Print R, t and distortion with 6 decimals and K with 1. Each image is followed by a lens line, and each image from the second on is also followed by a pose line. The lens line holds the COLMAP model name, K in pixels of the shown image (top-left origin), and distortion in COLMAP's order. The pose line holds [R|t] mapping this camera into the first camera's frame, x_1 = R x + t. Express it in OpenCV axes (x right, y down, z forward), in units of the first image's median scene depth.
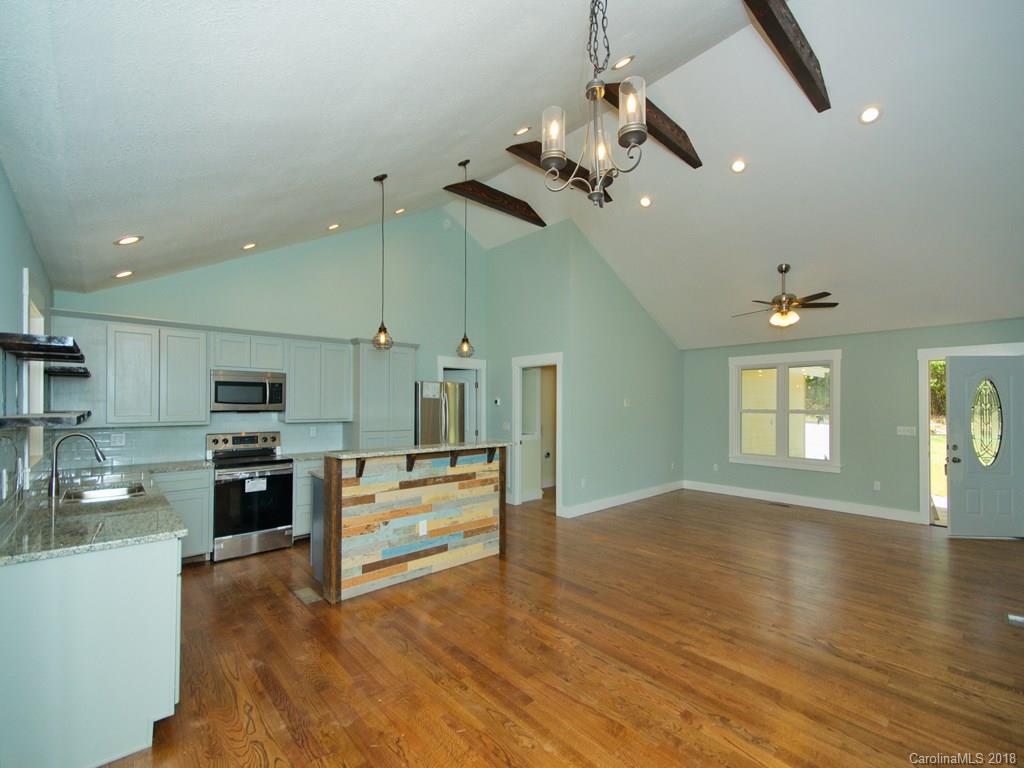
lens RADIAL K [[445.2, 0, 528.5], [0, 445.2, 402.9], [0, 0, 1]] dist [0.032757, 0.000535]
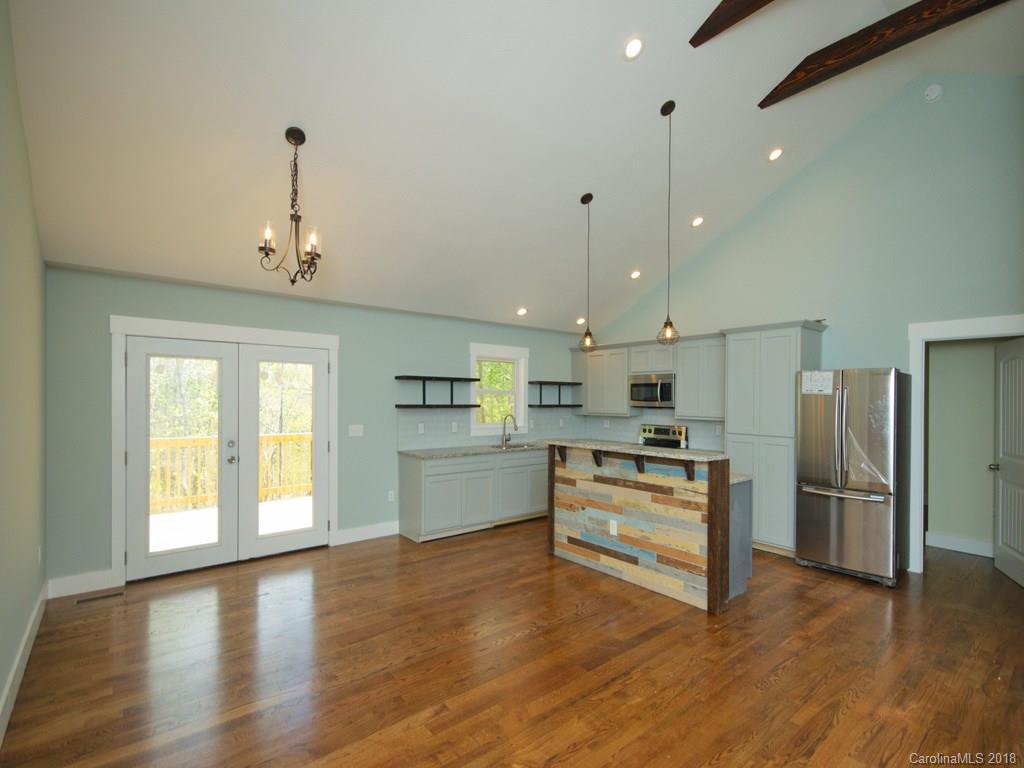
lens RADIAL K [[501.1, 0, 524.8], [0, 501.1, 401.9], [0, 0, 1]] dist [-0.004783, -0.000224]
pose [[-0.080505, 0.002092, -0.996752, 0.761656], [-0.002179, 0.999995, 0.002275, 0.000898], [0.996752, 0.002355, -0.080500, 0.777411]]
